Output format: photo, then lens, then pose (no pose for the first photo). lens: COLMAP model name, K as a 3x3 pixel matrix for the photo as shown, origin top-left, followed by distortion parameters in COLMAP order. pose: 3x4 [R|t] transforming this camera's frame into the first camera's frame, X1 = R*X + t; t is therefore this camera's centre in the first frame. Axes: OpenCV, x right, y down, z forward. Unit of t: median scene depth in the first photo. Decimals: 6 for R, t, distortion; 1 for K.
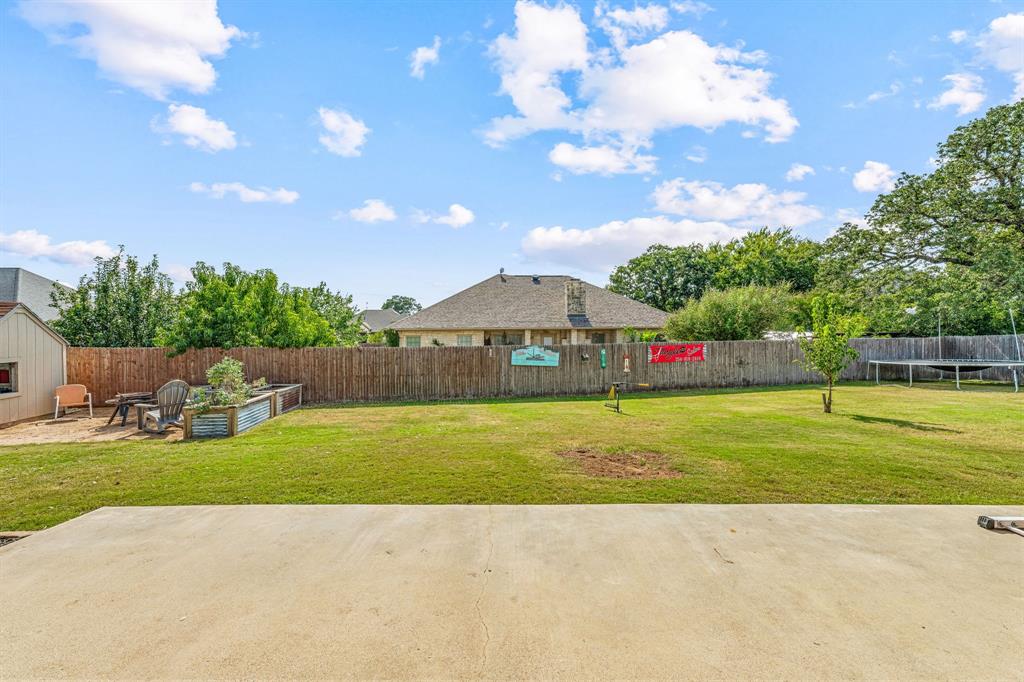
lens RADIAL K [[410.4, 0, 513.7], [0, 410.4, 335.4], [0, 0, 1]] dist [0.000074, -0.000020]
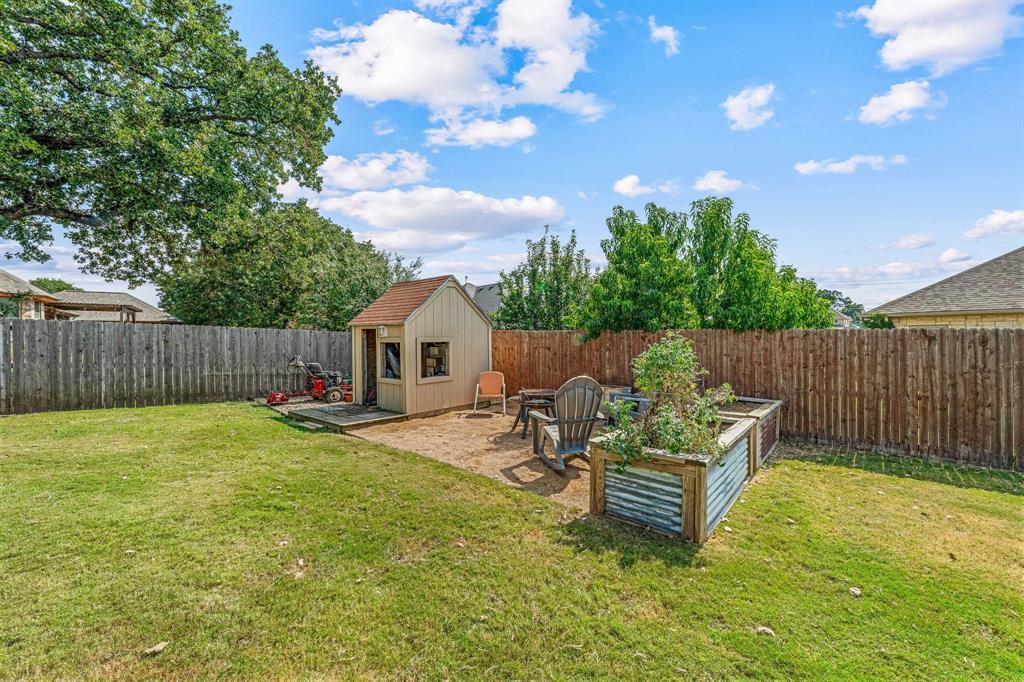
lens RADIAL K [[410.4, 0, 513.7], [0, 410.4, 335.4], [0, 0, 1]] dist [0.000074, -0.000020]
pose [[0.630064, -0.000949, -0.776542, -0.344540], [-0.007770, 0.999941, -0.007526, 0.045566], [0.776504, 0.010776, 0.630020, 0.440414]]
